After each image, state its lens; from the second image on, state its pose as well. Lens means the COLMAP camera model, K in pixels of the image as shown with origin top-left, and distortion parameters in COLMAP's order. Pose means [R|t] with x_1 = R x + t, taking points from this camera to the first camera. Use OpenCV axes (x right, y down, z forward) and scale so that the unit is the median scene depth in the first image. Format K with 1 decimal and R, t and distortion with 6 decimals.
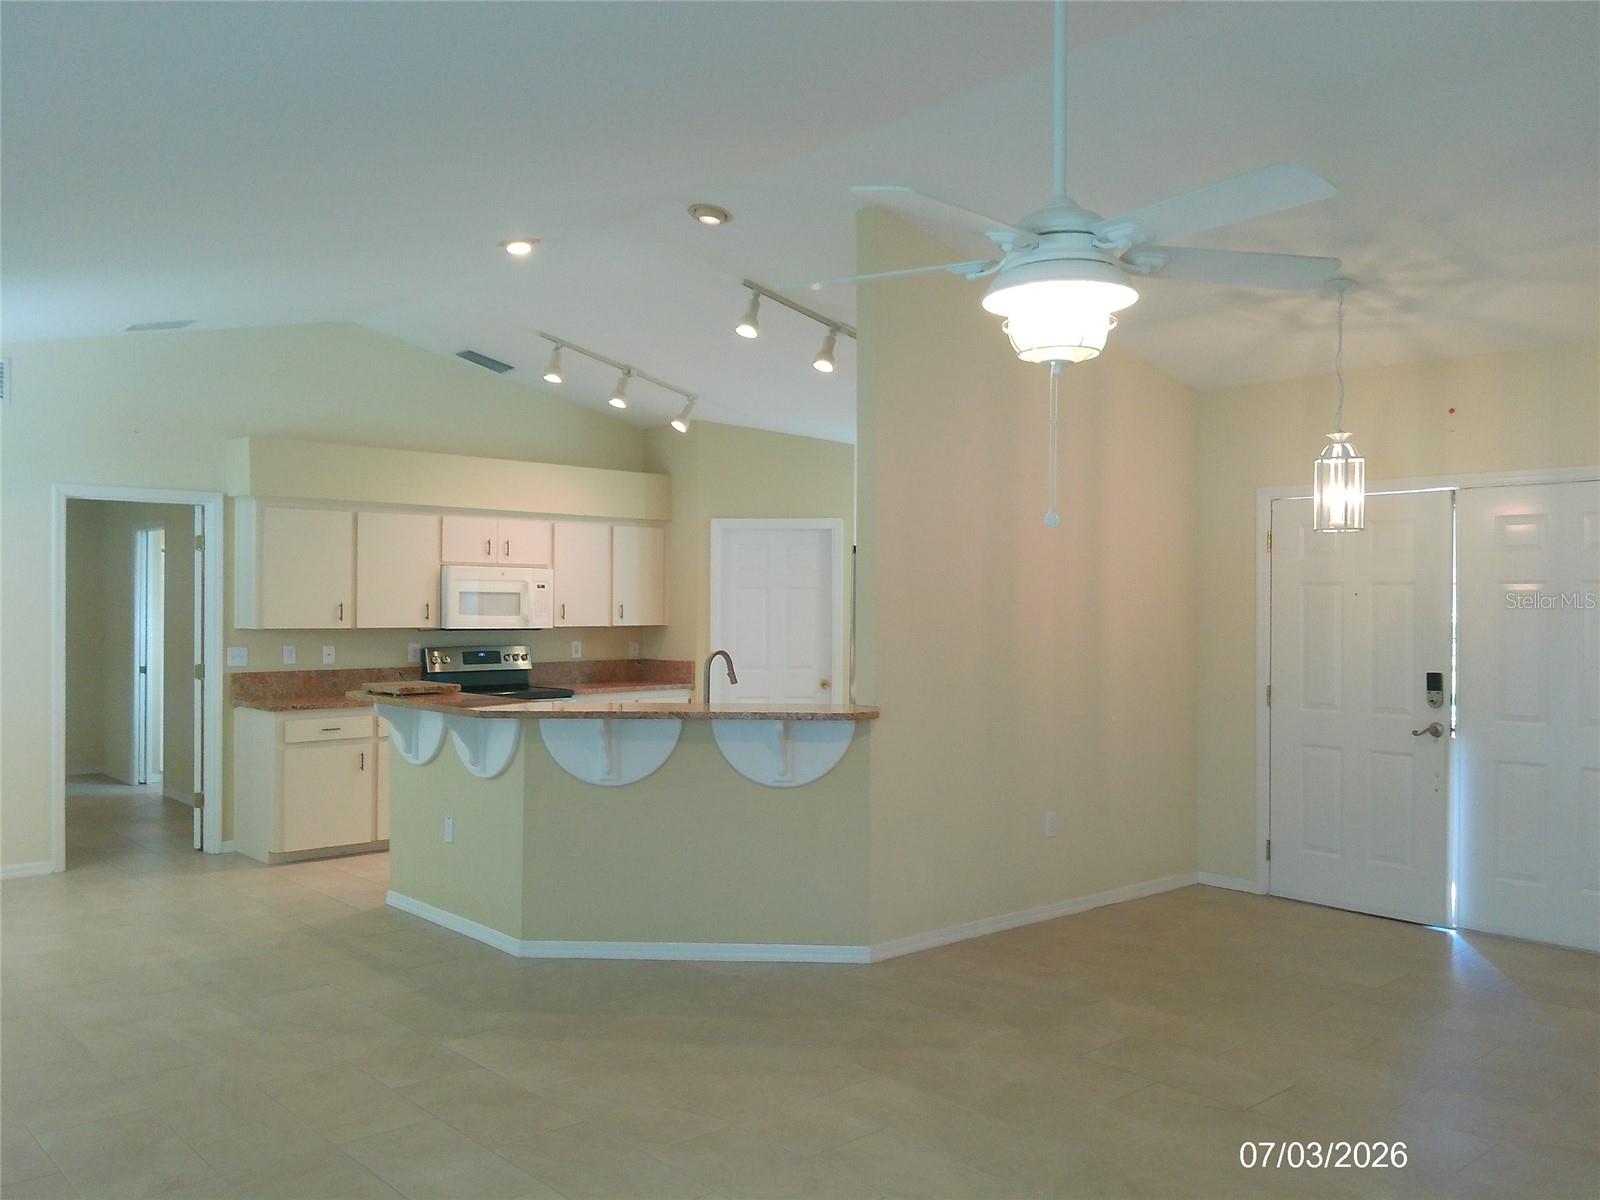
lens RADIAL K [[1306.6, 0, 804.6], [0, 1306.6, 600.5], [0, 0, 1]] dist [0.082480, -0.165845]
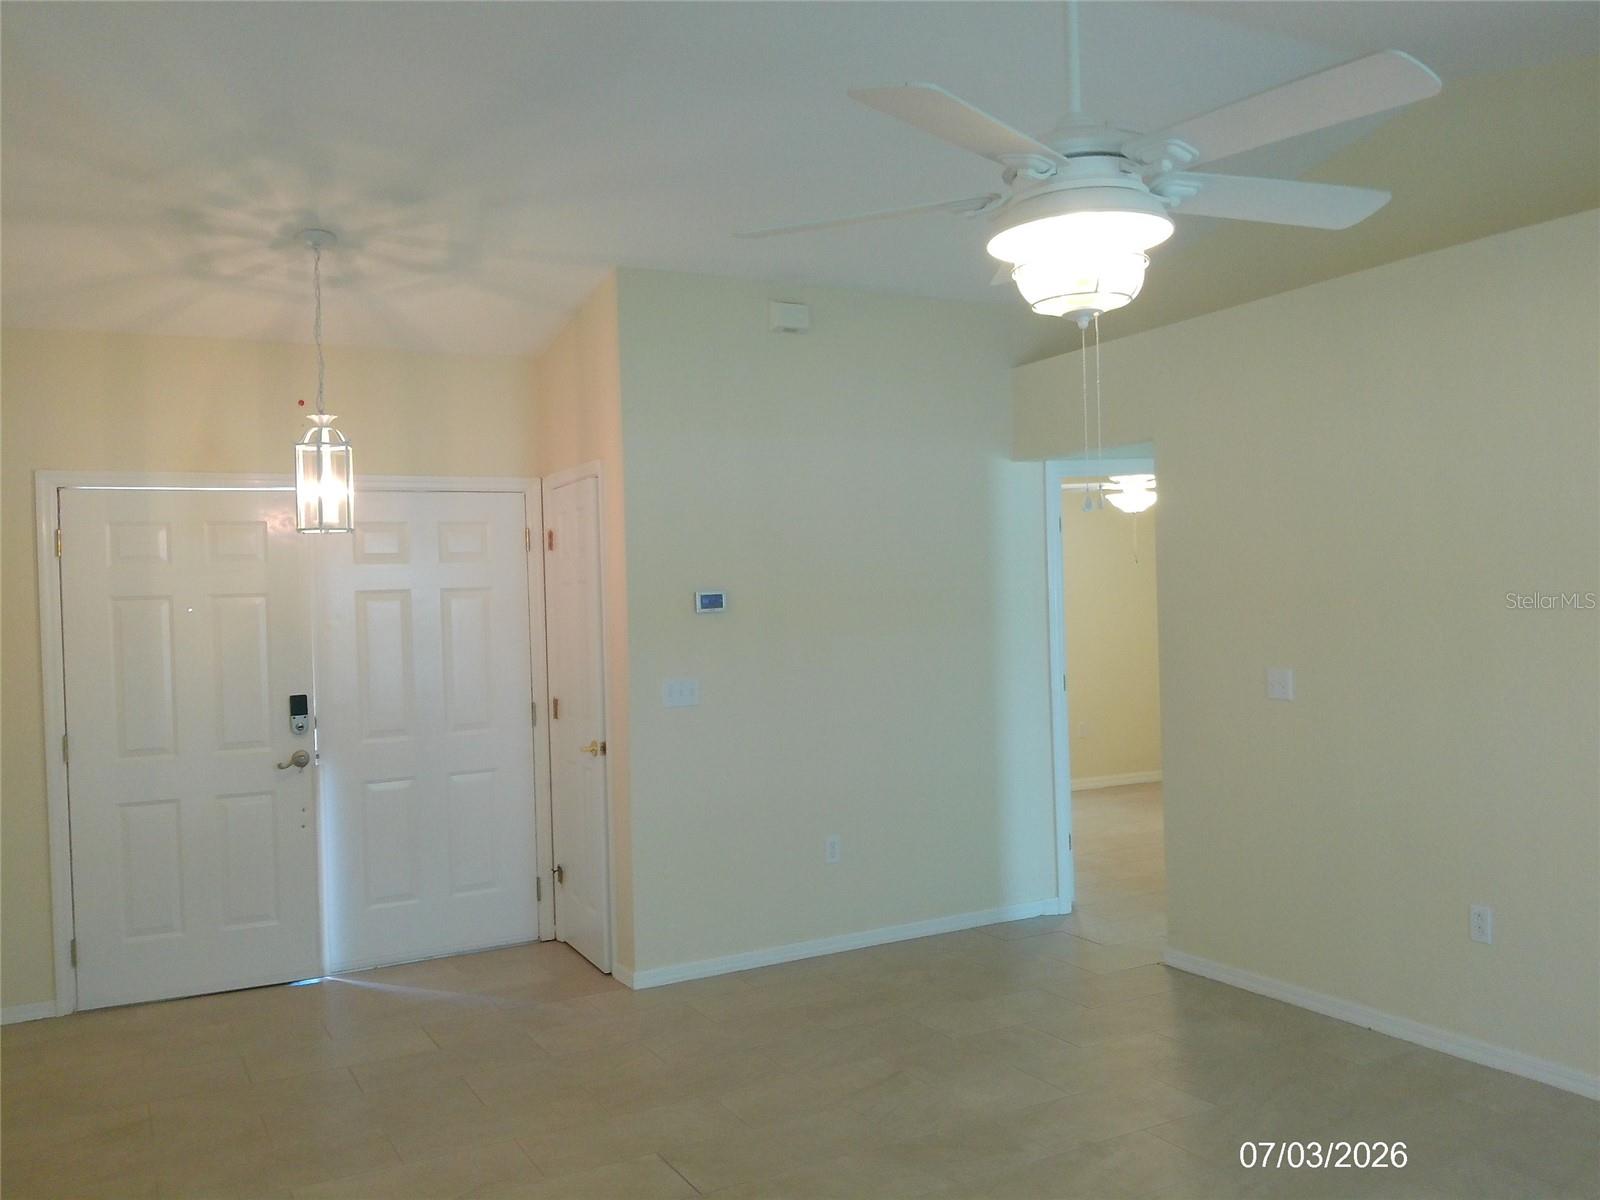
lens RADIAL K [[1306.6, 0, 824.4], [0, 1306.6, 595.8], [0, 0, 1]] dist [0.082480, -0.165845]
pose [[0.235012, -0.013365, 0.971901, -0.232145], [0.029921, 0.999531, 0.006510, -0.005460], [-0.971532, 0.027550, 0.235301, 0.343492]]
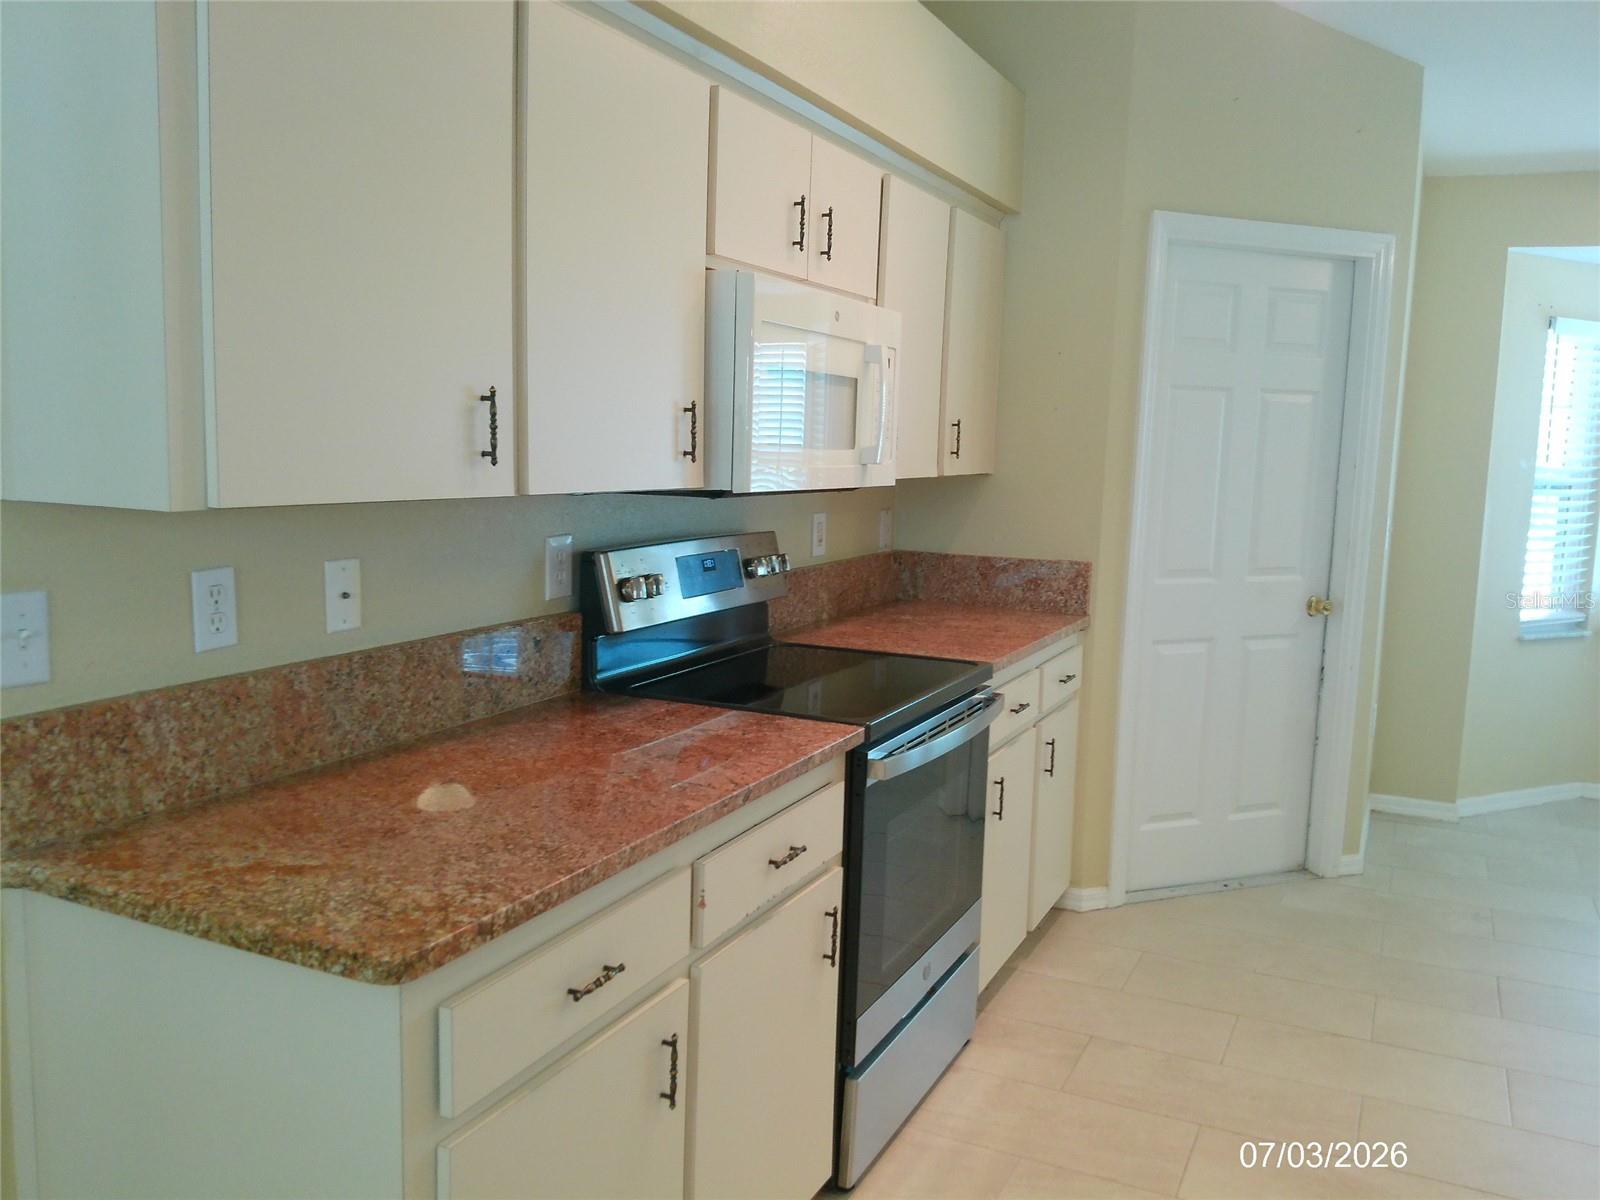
lens RADIAL K [[1306.6, 0, 799.8], [0, 1306.6, 608.9], [0, 0, 1]] dist [0.082480, -0.165845]
pose [[0.923434, -0.028581, 0.382691, -0.385194], [-0.025417, 0.990478, 0.135305, 0.008003], [-0.382914, -0.134672, 0.913915, 0.754450]]
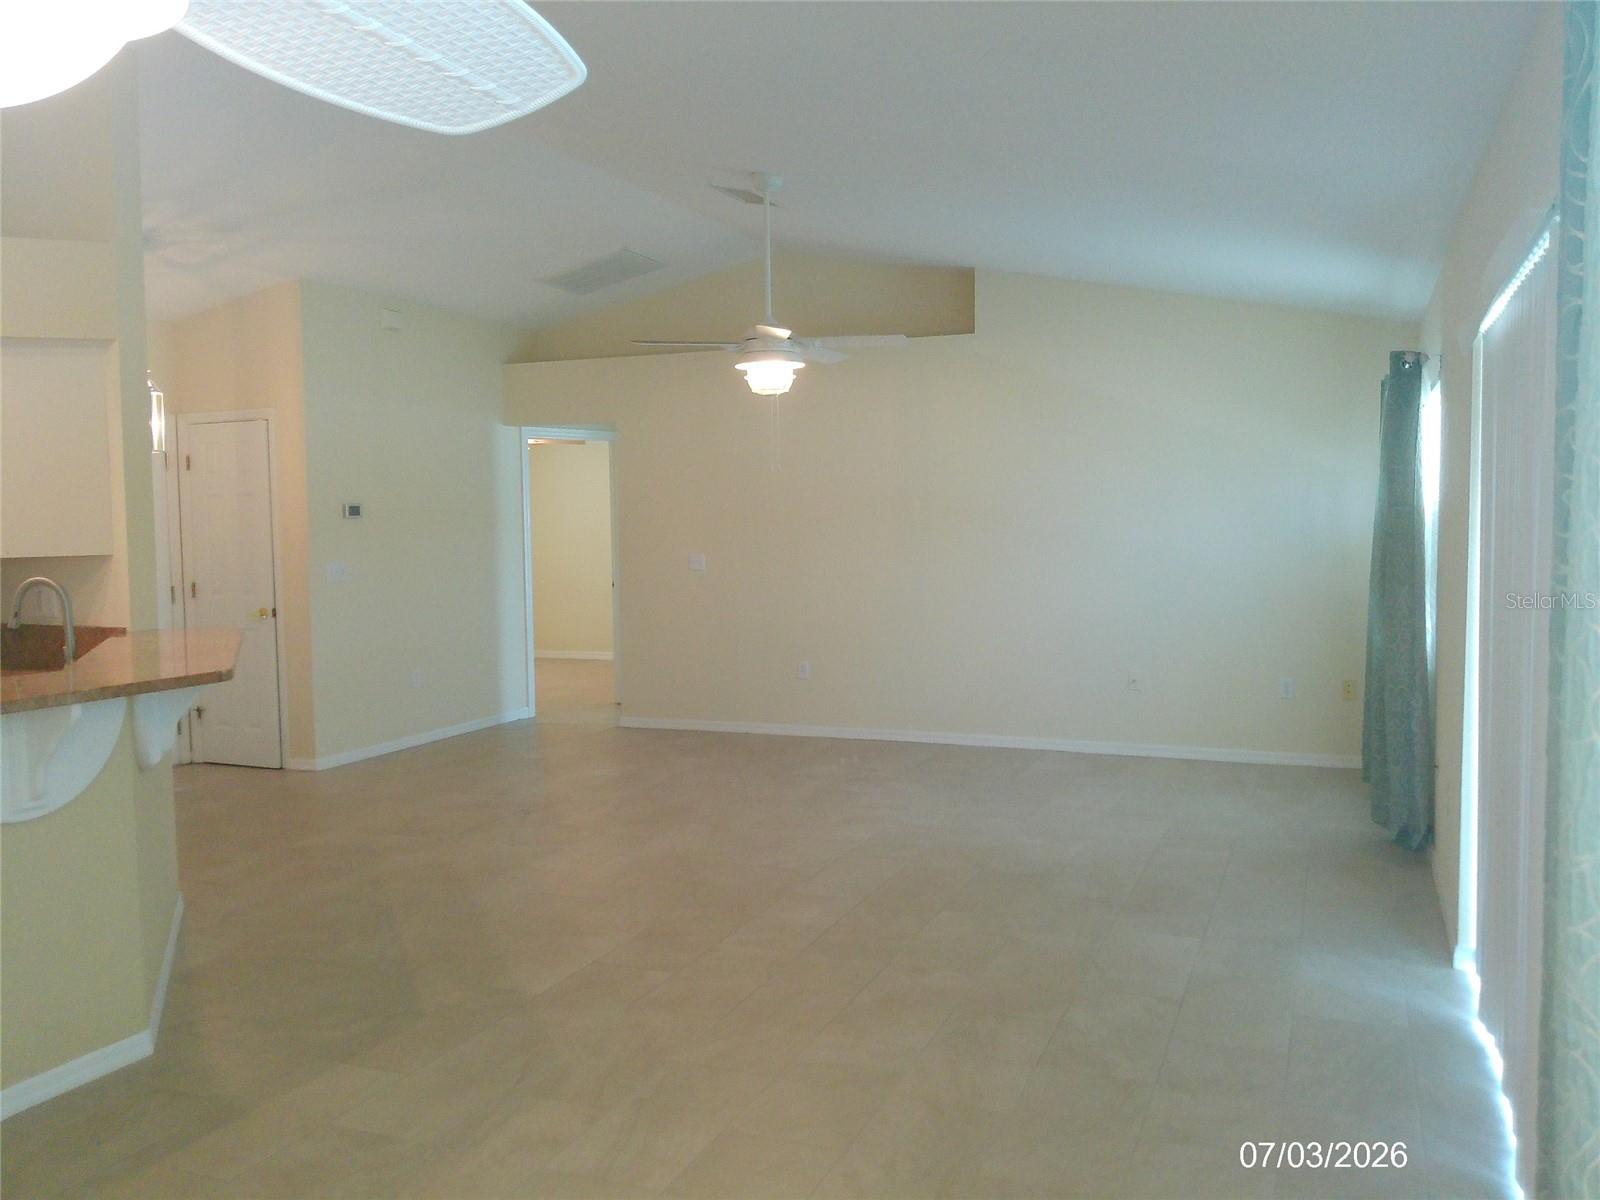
lens RADIAL K [[1306.6, 0, 831.5], [0, 1306.6, 601.7], [0, 0, 1]] dist [0.082480, -0.165845]
pose [[-0.447287, -0.055603, 0.892660, -0.642920], [0.007901, 0.997781, 0.066110, 0.005481], [-0.894356, 0.036623, -0.445855, 0.675692]]
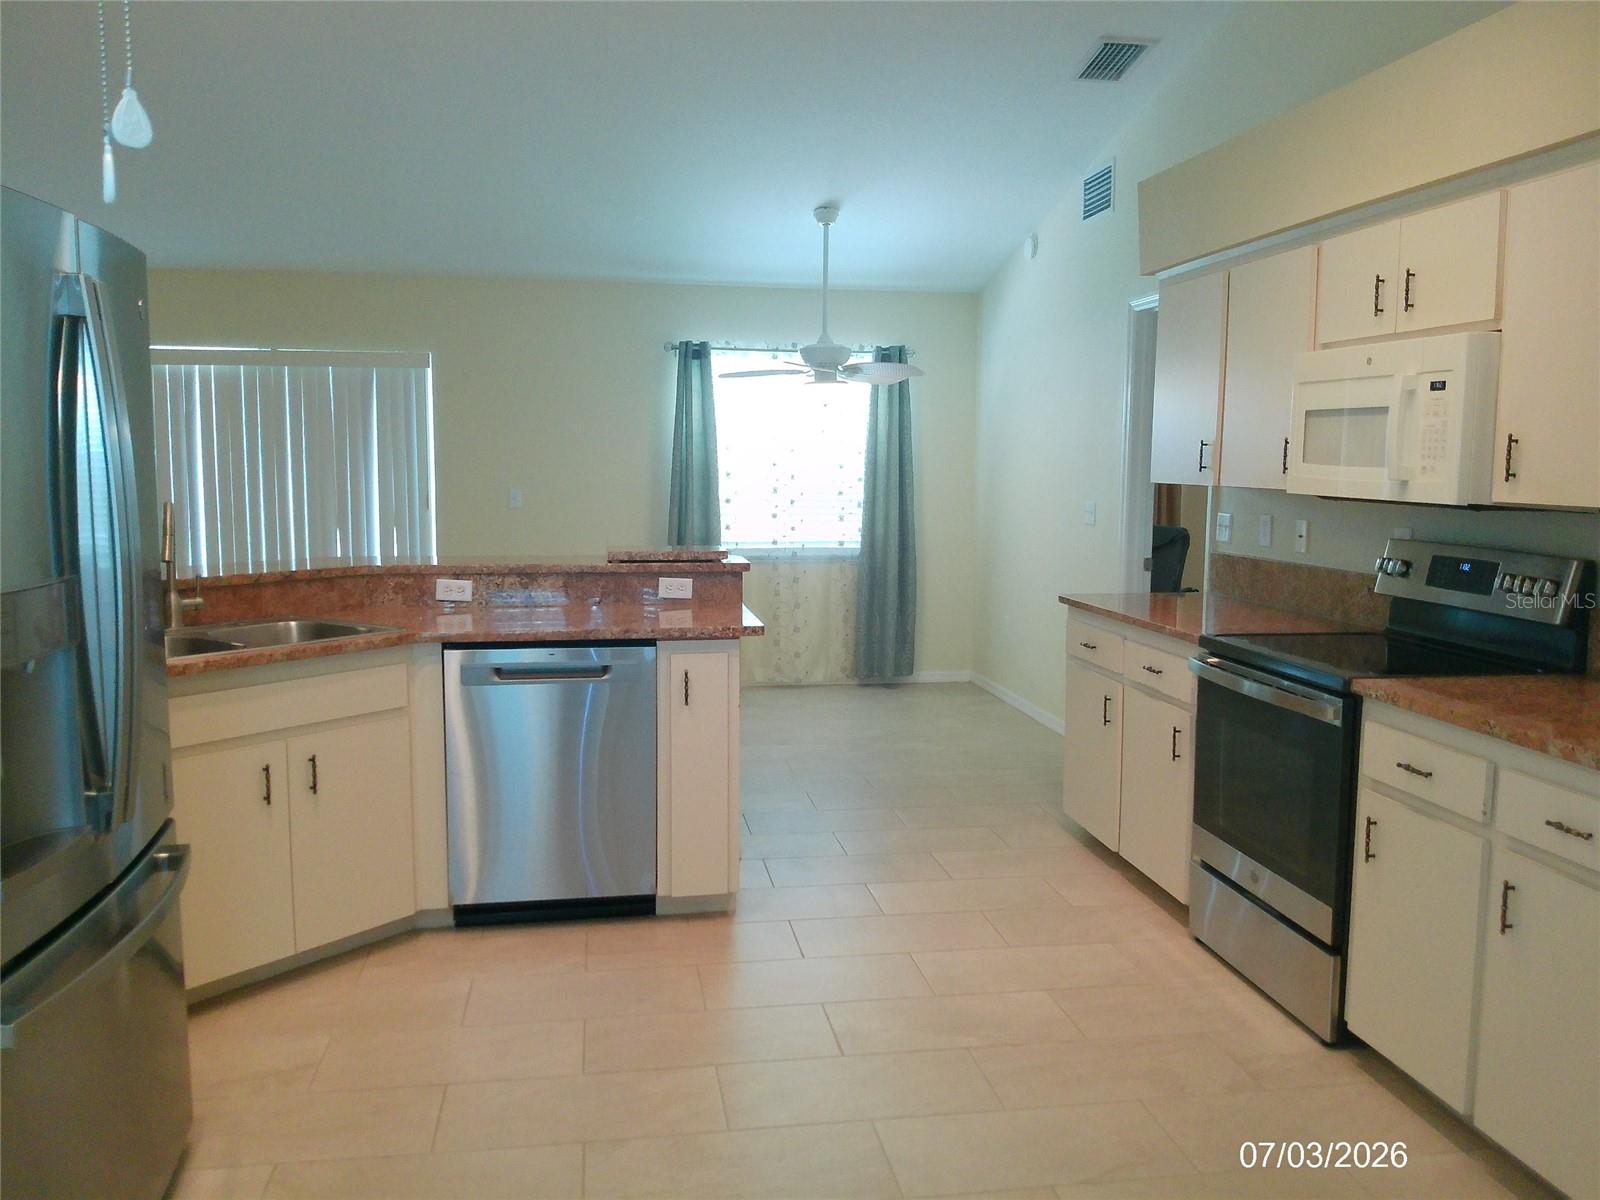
lens RADIAL K [[1306.6, 0, 796.7], [0, 1306.6, 601.9], [0, 0, 1]] dist [0.082480, -0.165845]
pose [[-0.551462, 0.087950, -0.829551, 0.212632], [-0.004309, 0.994113, 0.108262, 0.010268], [0.834189, 0.063277, -0.547837, 1.150778]]
